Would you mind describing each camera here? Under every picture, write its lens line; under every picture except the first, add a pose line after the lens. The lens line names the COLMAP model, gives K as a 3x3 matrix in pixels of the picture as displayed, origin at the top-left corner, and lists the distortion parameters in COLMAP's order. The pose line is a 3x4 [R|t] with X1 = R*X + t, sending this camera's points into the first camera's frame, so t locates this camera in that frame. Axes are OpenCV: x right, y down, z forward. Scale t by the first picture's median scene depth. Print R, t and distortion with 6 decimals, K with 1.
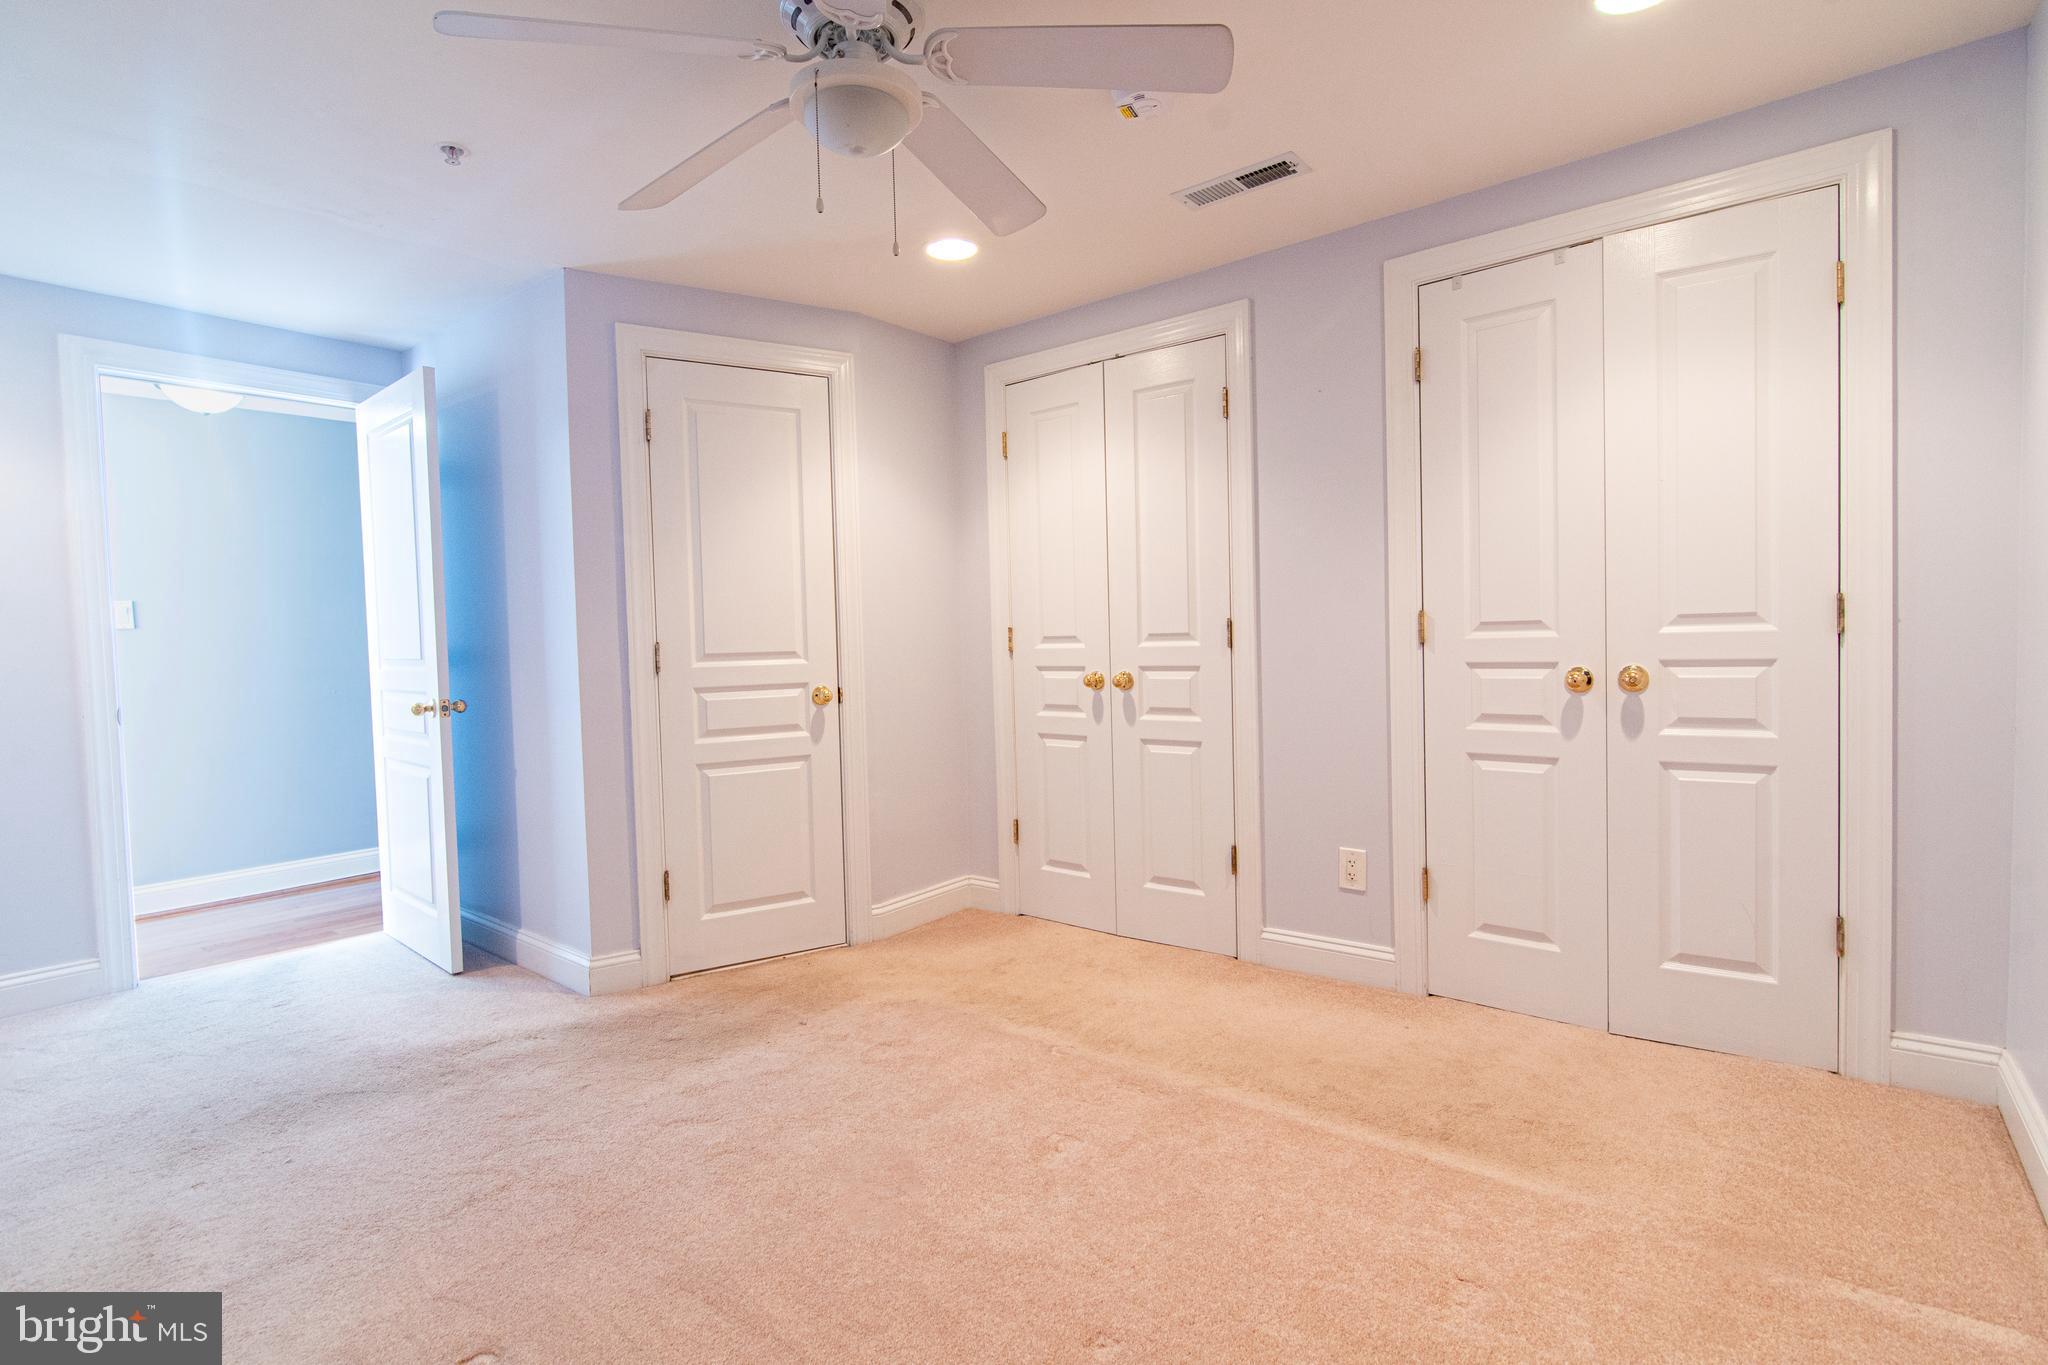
lens RADIAL K [[979.9, 0, 989.8], [0, 979.9, 671.8], [0, 0, 1]] dist [-0.002547, -0.000087]
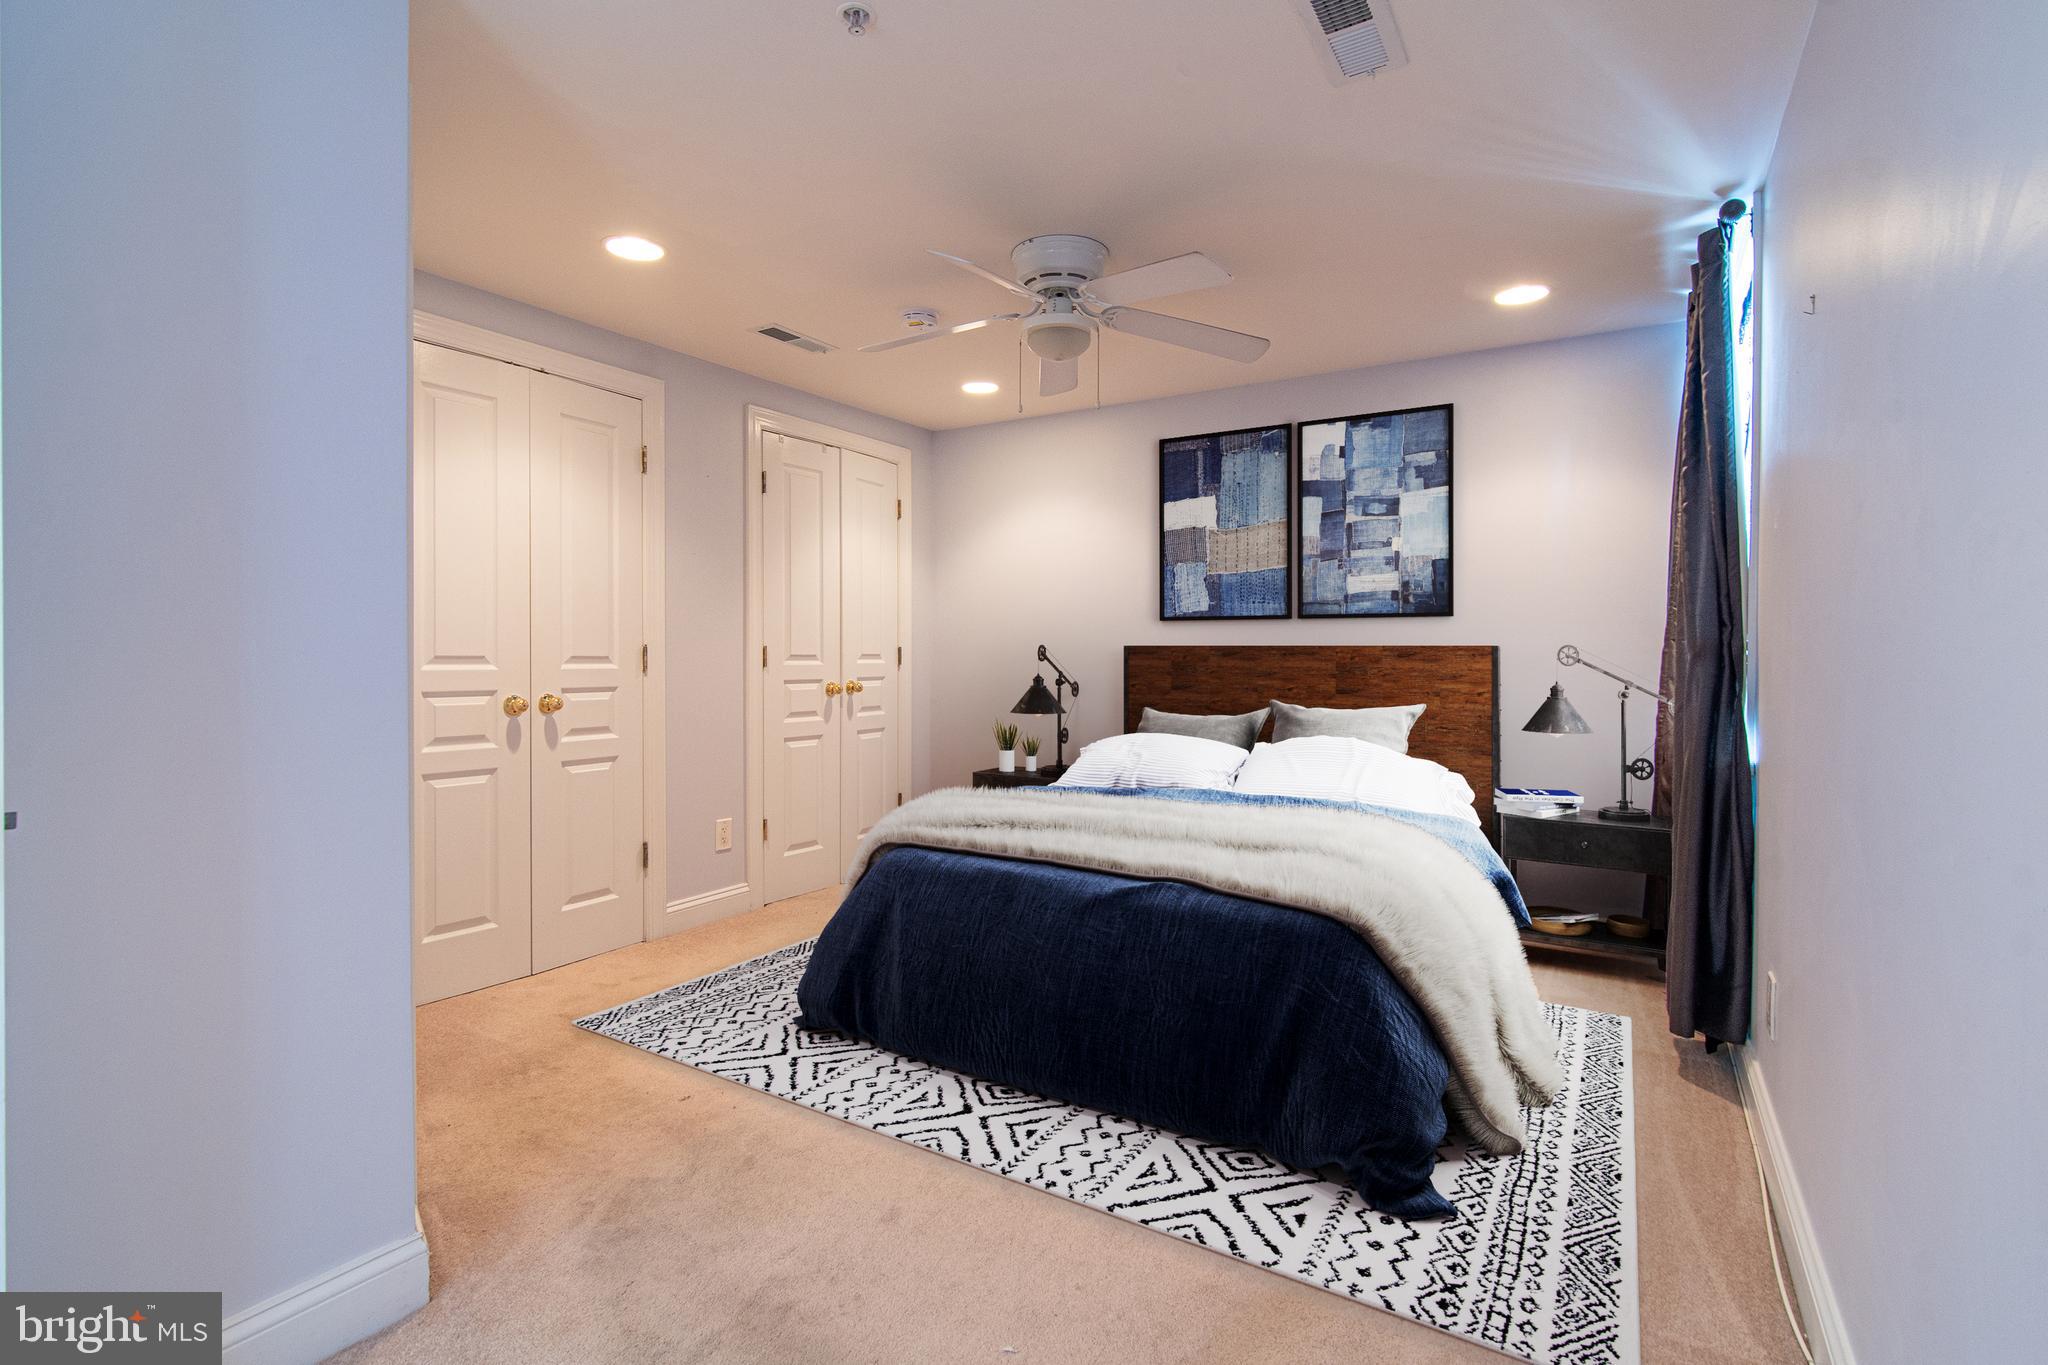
lens RADIAL K [[979.9, 0, 989.8], [0, 979.9, 671.8], [0, 0, 1]] dist [-0.002547, -0.000087]
pose [[-0.123920, 0.015487, 0.992171, -0.885051], [0.039132, 0.999177, -0.010709, 0.005119], [-0.991520, 0.037499, -0.124424, 0.690098]]
